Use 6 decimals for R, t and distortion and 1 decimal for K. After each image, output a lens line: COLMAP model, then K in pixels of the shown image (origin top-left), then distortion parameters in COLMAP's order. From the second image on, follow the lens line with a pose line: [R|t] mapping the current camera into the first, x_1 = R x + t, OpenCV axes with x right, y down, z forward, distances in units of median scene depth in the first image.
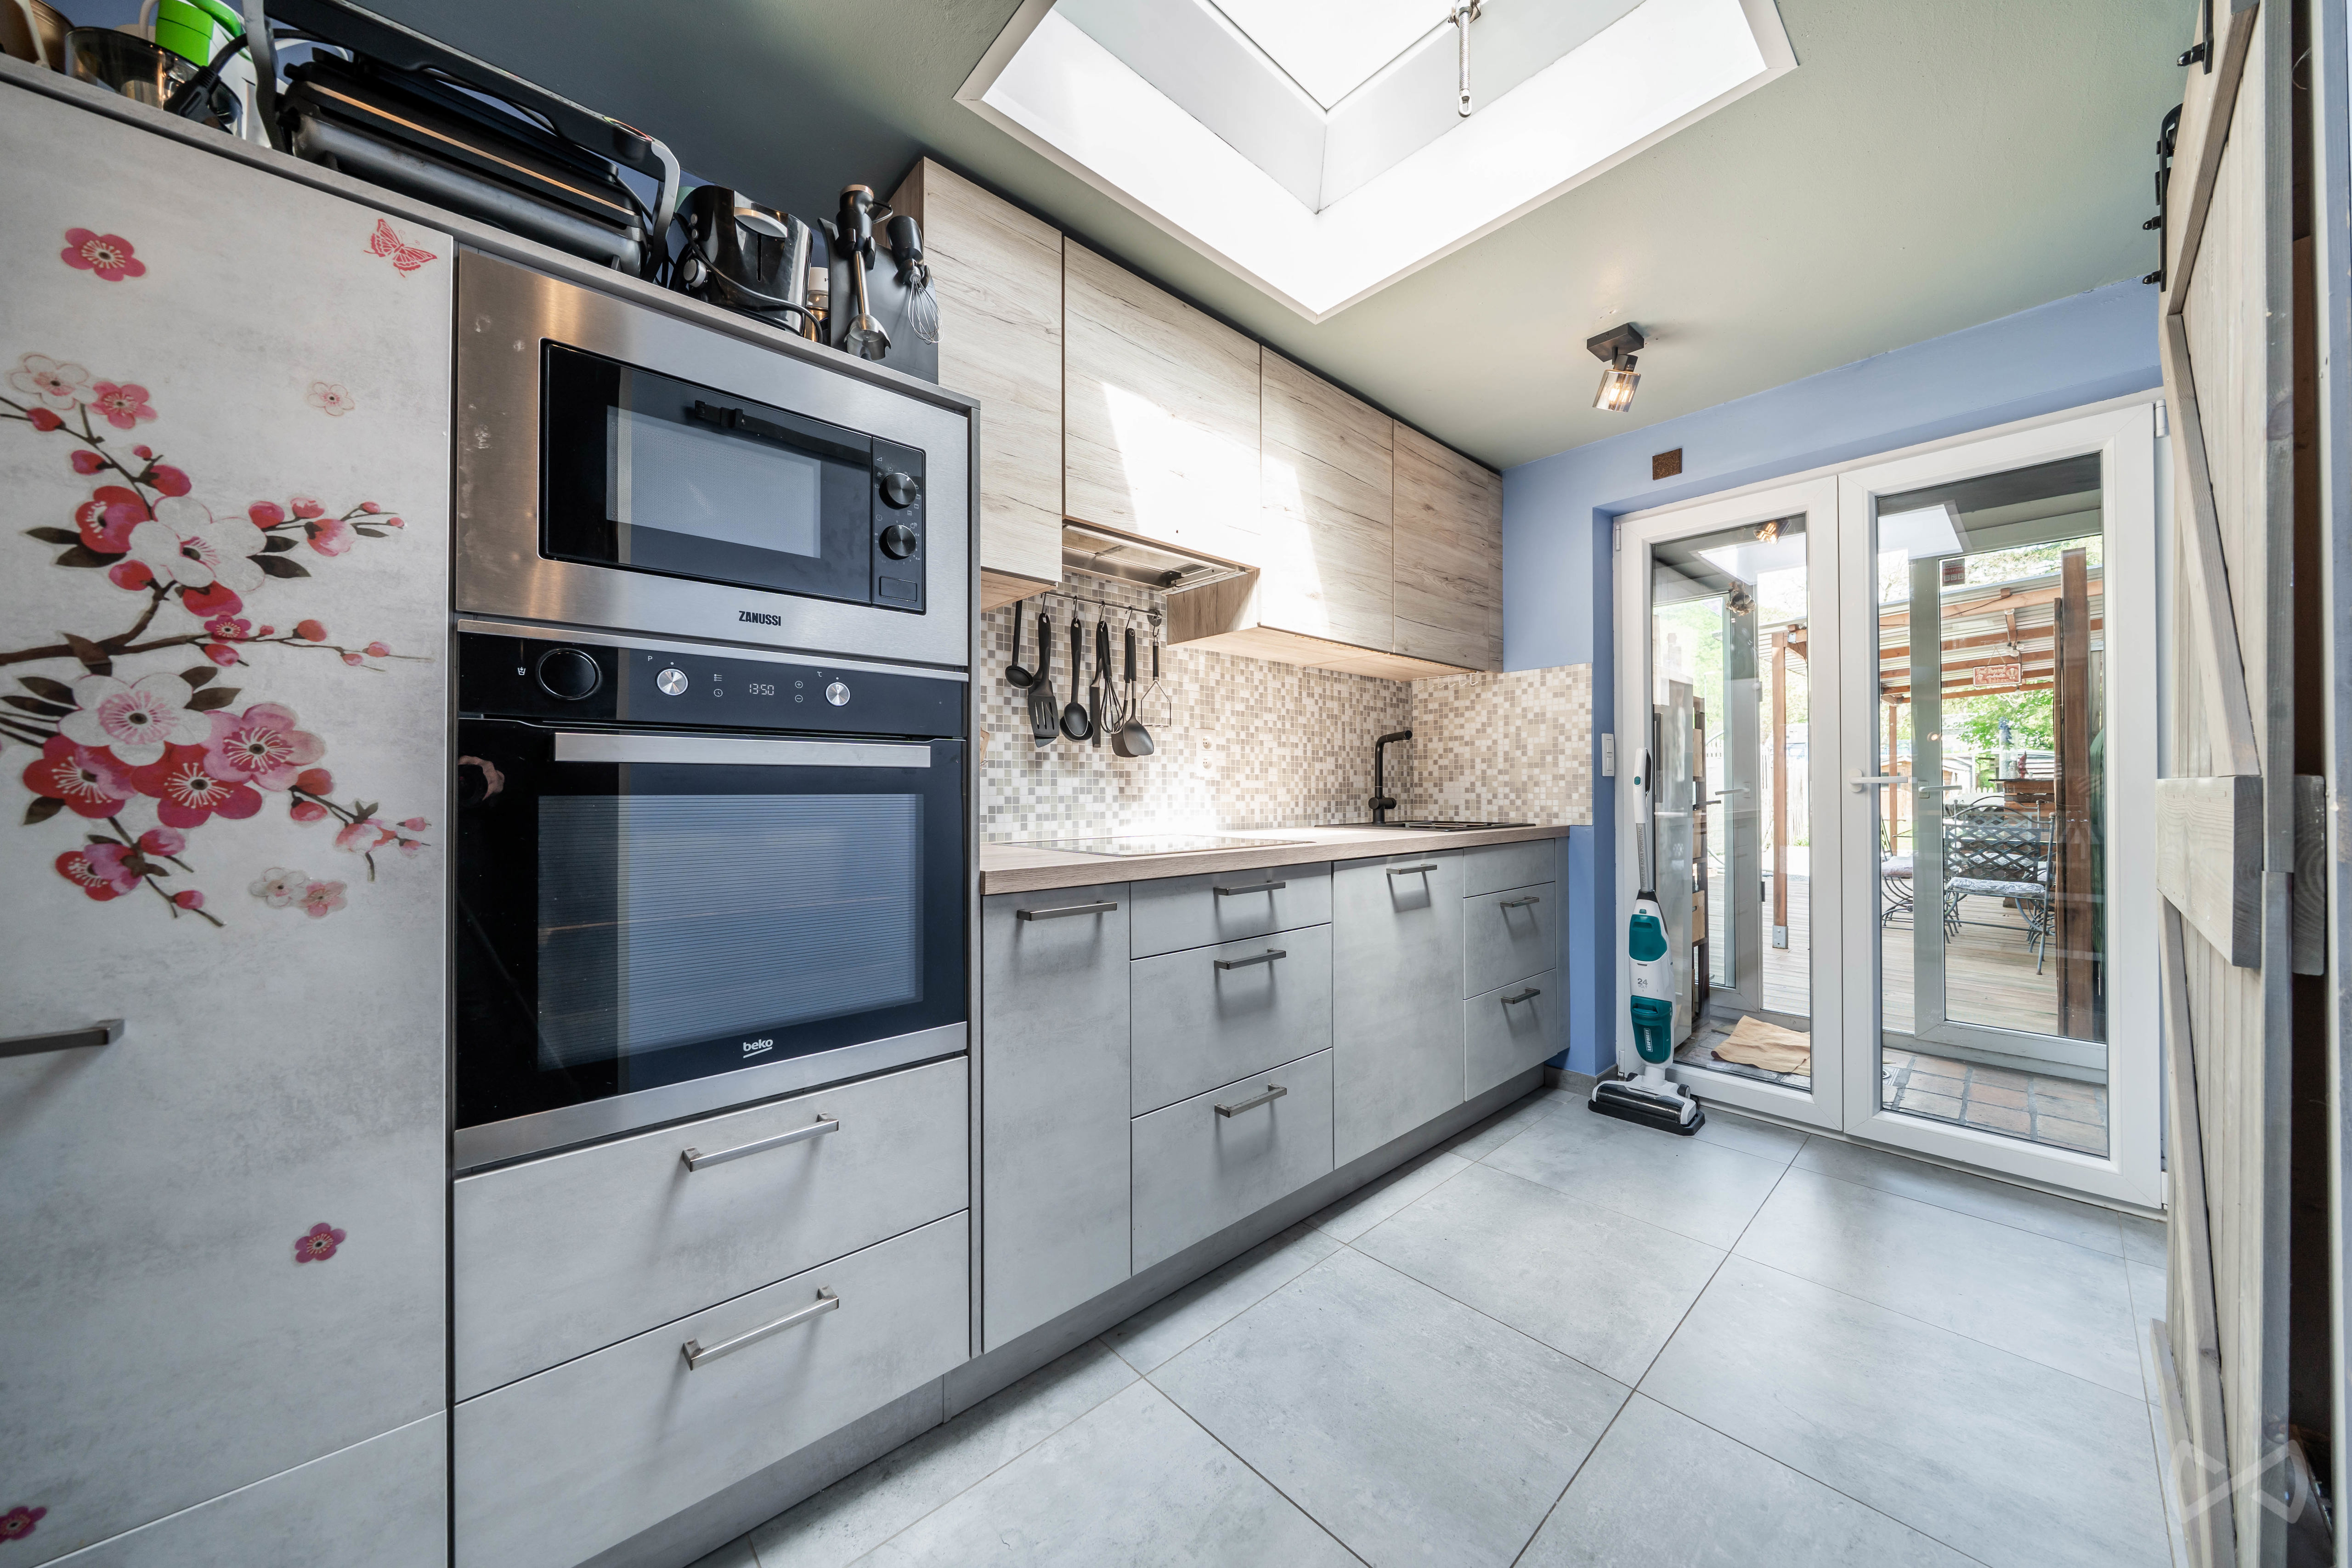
lens RADIAL K [[800.9, 0, 1177.8], [0, 800.9, 787.2], [0, 0, 1]] dist [-0.002105, -0.000108]
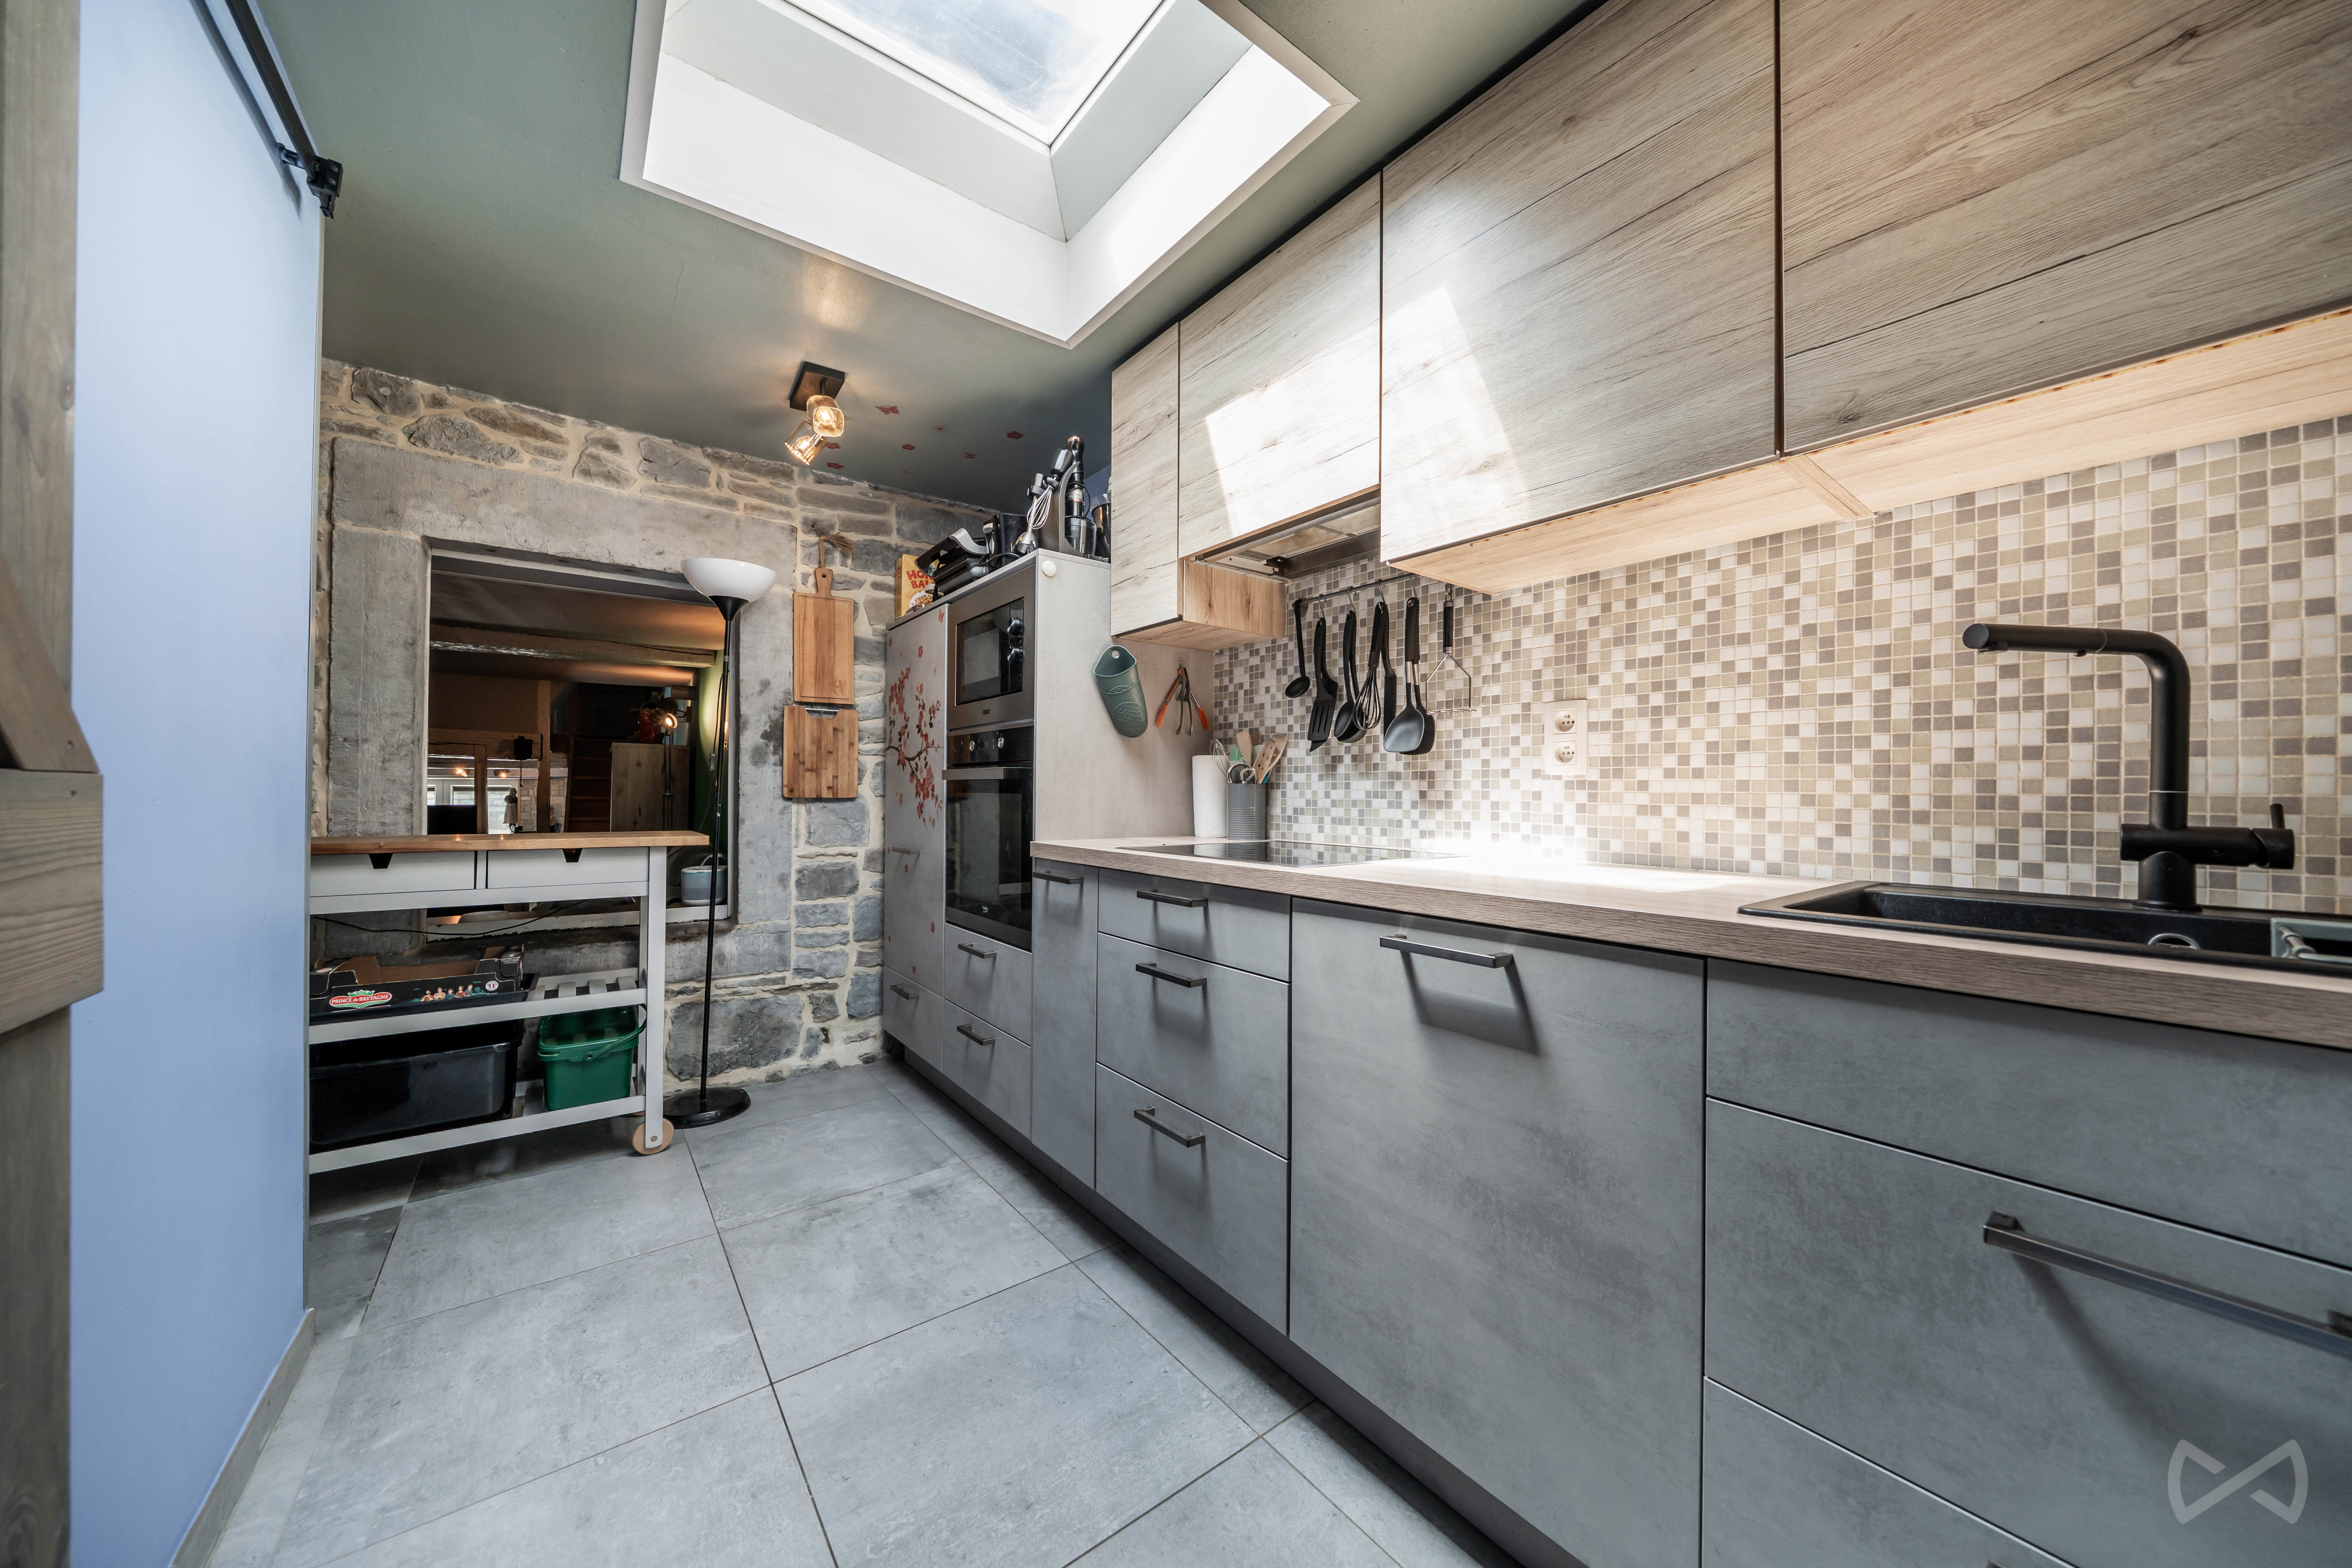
lens RADIAL K [[800.9, 0, 1177.7], [0, 800.9, 785.8], [0, 0, 1]] dist [-0.002105, -0.000108]
pose [[-0.083611, -0.005382, -0.996484, 0.784608], [-0.003297, 0.999981, -0.005124, -0.000293], [0.996493, 0.002857, -0.083627, 0.835361]]
